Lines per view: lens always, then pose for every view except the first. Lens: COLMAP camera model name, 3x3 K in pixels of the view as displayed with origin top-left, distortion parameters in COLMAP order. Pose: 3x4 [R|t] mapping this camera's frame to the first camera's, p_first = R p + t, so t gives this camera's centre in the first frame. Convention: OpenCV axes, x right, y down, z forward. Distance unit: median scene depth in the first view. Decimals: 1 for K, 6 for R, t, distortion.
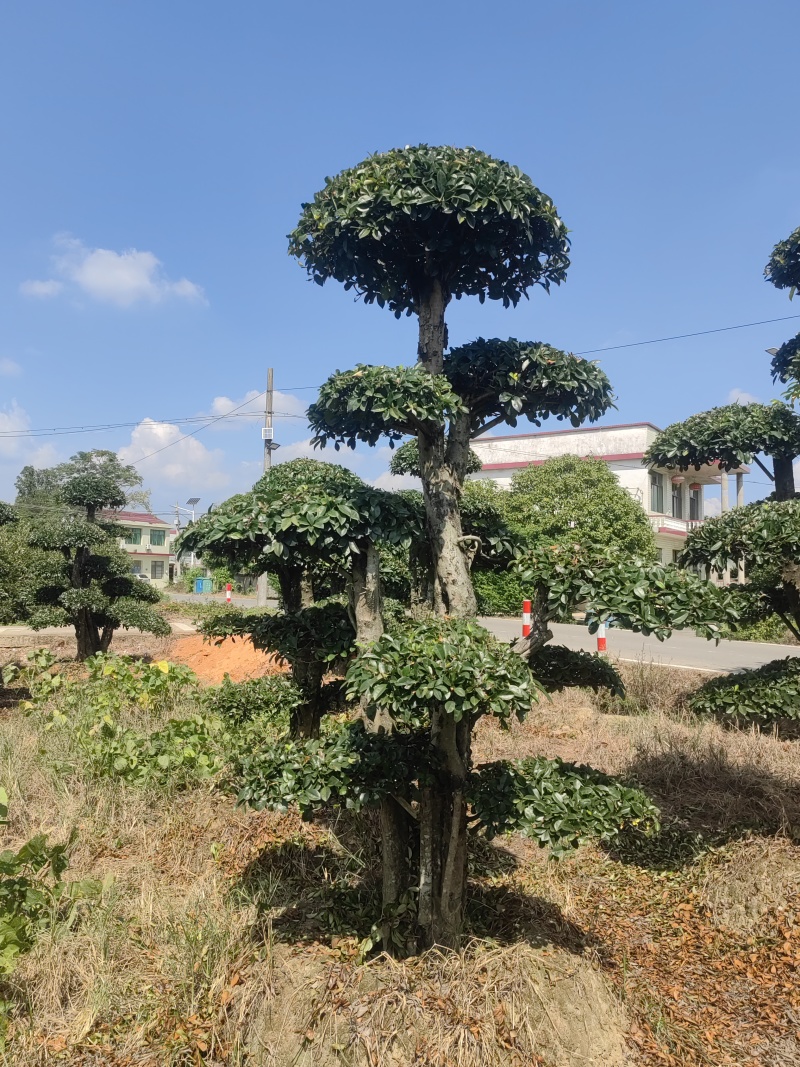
lens RADIAL K [[840.9, 0, 410.6], [0, 840.9, 537.1], [0, 0, 1]] dist [0.039187, -0.050609]
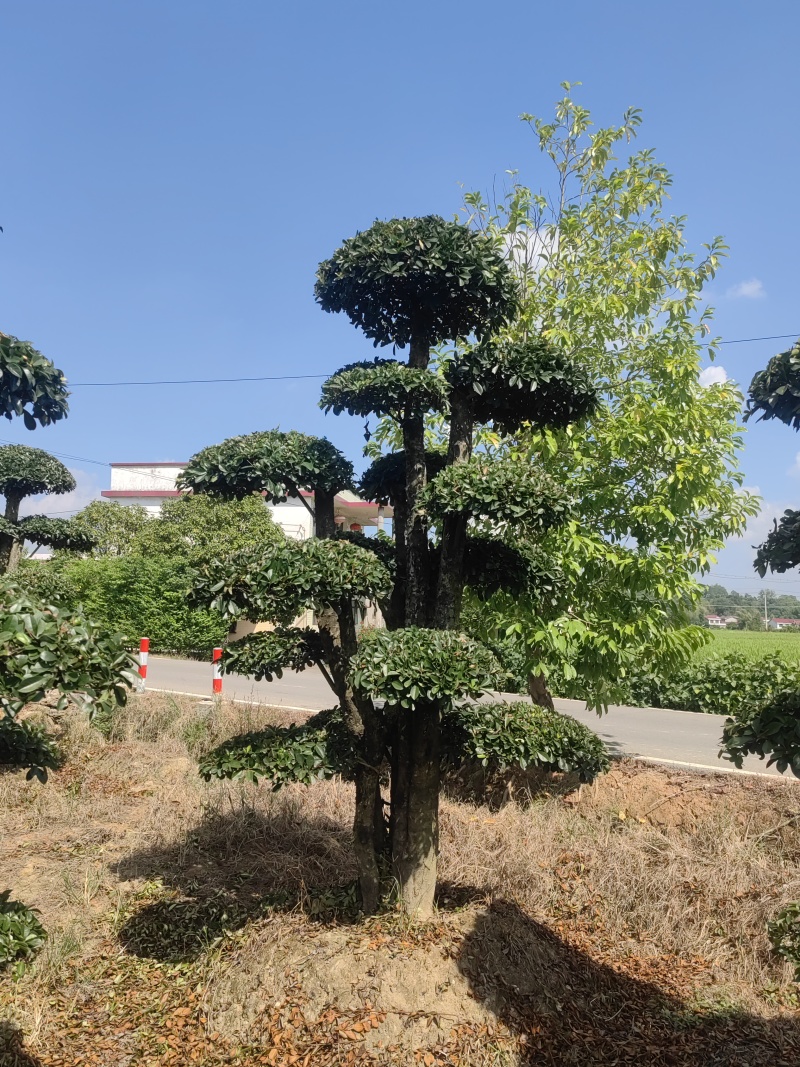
lens RADIAL K [[840.9, 0, 410.6], [0, 840.9, 537.1], [0, 0, 1]] dist [0.039187, -0.050609]
pose [[0.928100, 0.052497, 0.368612, 0.201899], [-0.037586, 0.998163, -0.047522, -0.005494], [-0.370429, 0.030250, 0.928368, 0.116349]]
